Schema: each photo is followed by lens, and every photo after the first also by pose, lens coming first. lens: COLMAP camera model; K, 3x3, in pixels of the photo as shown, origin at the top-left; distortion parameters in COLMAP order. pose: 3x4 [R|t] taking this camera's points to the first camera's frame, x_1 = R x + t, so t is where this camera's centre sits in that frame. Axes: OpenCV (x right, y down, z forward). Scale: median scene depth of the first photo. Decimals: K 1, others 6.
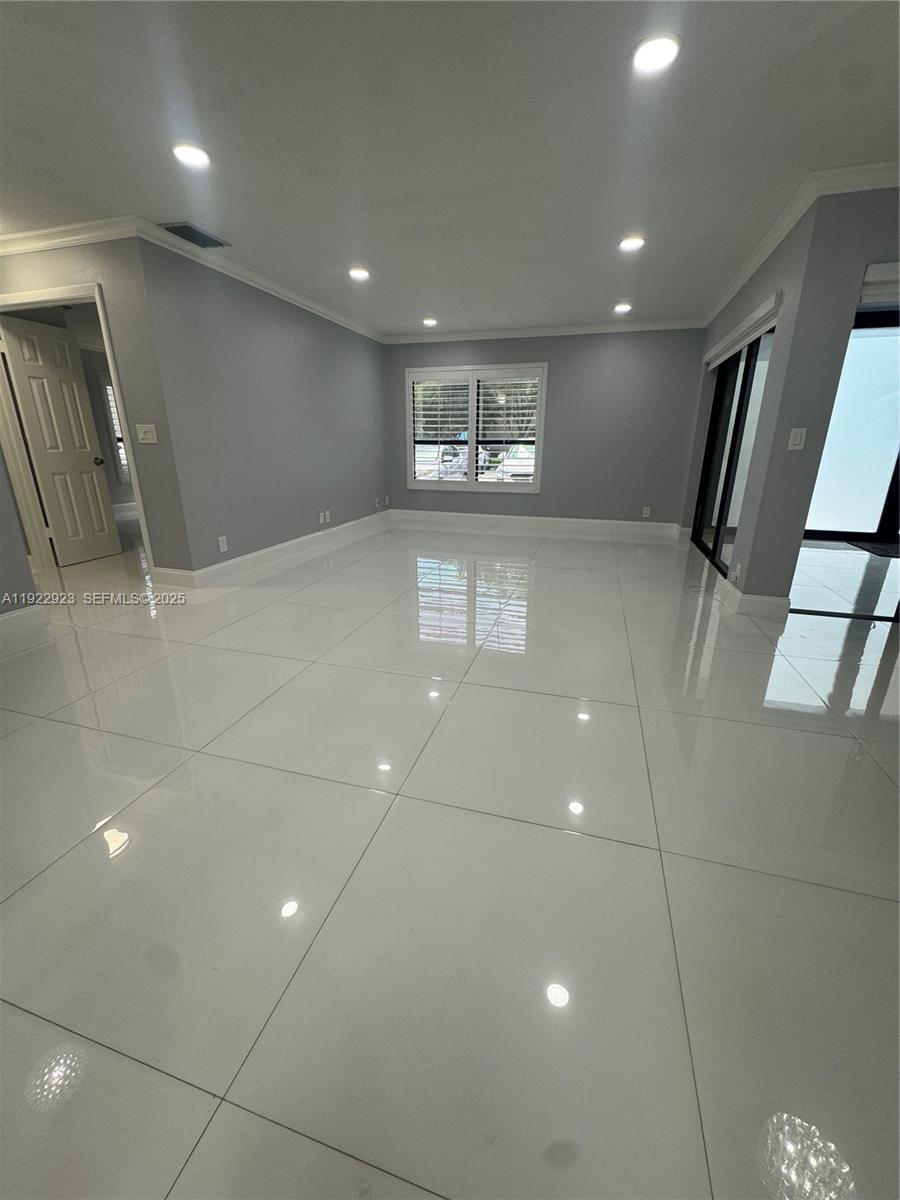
lens RADIAL K [[475.6, 0, 453.3], [0, 475.6, 592.3], [0, 0, 1]] dist [-0.000299, -0.000059]
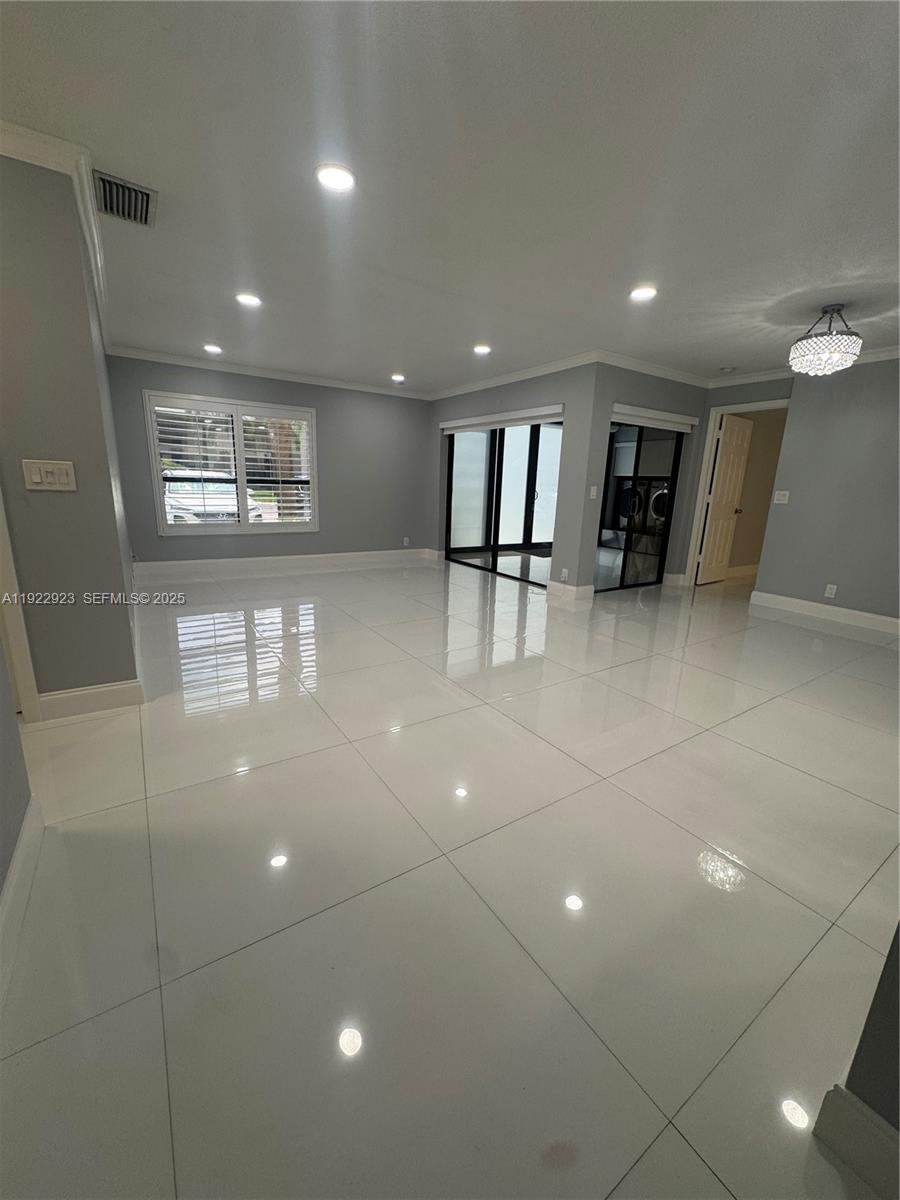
lens RADIAL K [[481.5, 0, 450.0], [0, 481.5, 600.0], [0, 0, 1]] dist [0.000574, 0.000028]
pose [[0.642869, -0.162165, 0.748613, -0.475852], [0.205843, 0.977956, 0.035078, -0.043919], [-0.737799, 0.131546, 0.662078, 0.126622]]
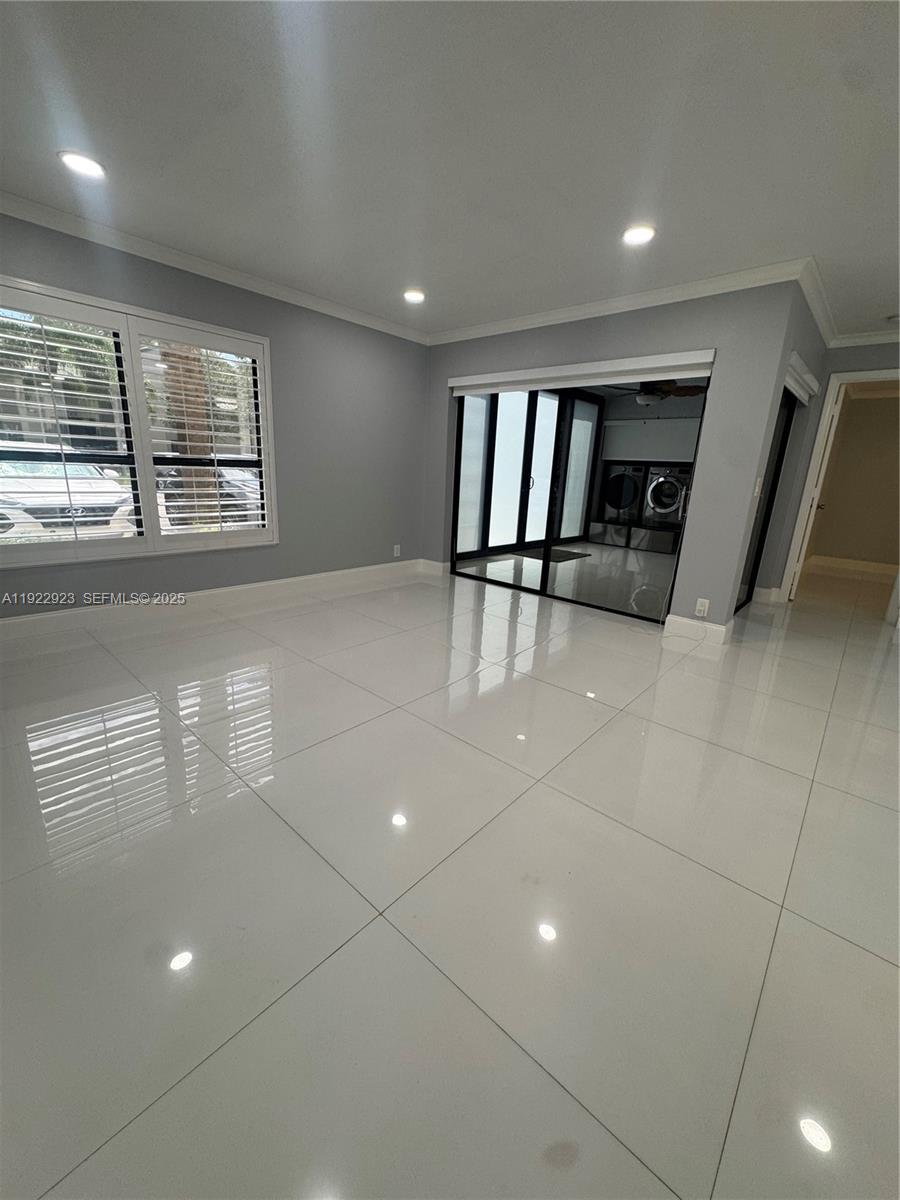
lens RADIAL K [[484.9, 0, 450.0], [0, 484.9, 600.0], [0, 0, 1]] dist [0.013976, -0.000072]
pose [[0.422334, -0.221770, 0.878892, -0.339458], [0.235276, 0.963197, 0.129985, -0.178236], [-0.875373, 0.151886, 0.458968, 0.545685]]
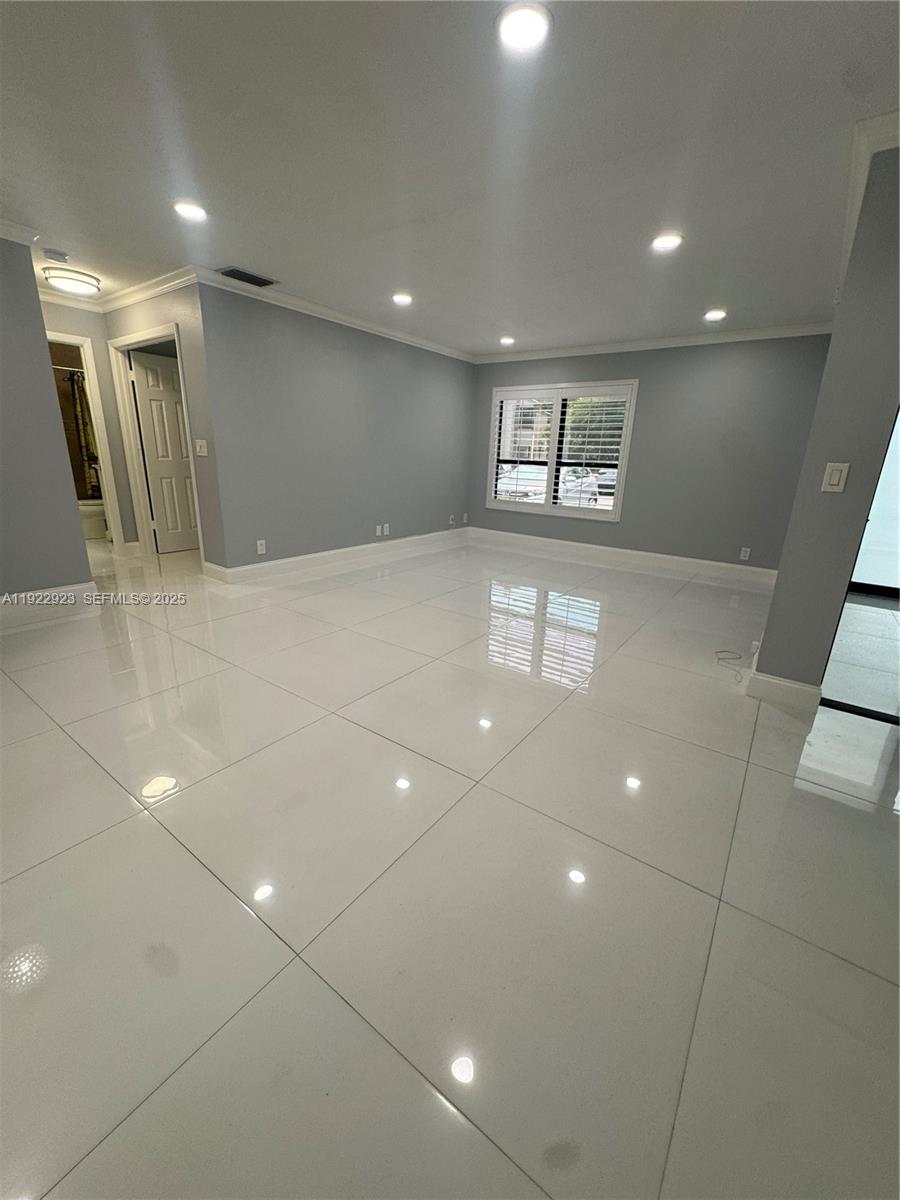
lens RADIAL K [[475.6, 0, 453.3], [0, 475.6, 592.3], [0, 0, 1]] dist [-0.000299, -0.000059]
pose [[0.943299, 0.119335, -0.309750, 0.194192], [-0.129043, 0.991578, -0.010964, -0.027811], [0.305833, 0.050313, 0.950755, 0.056396]]
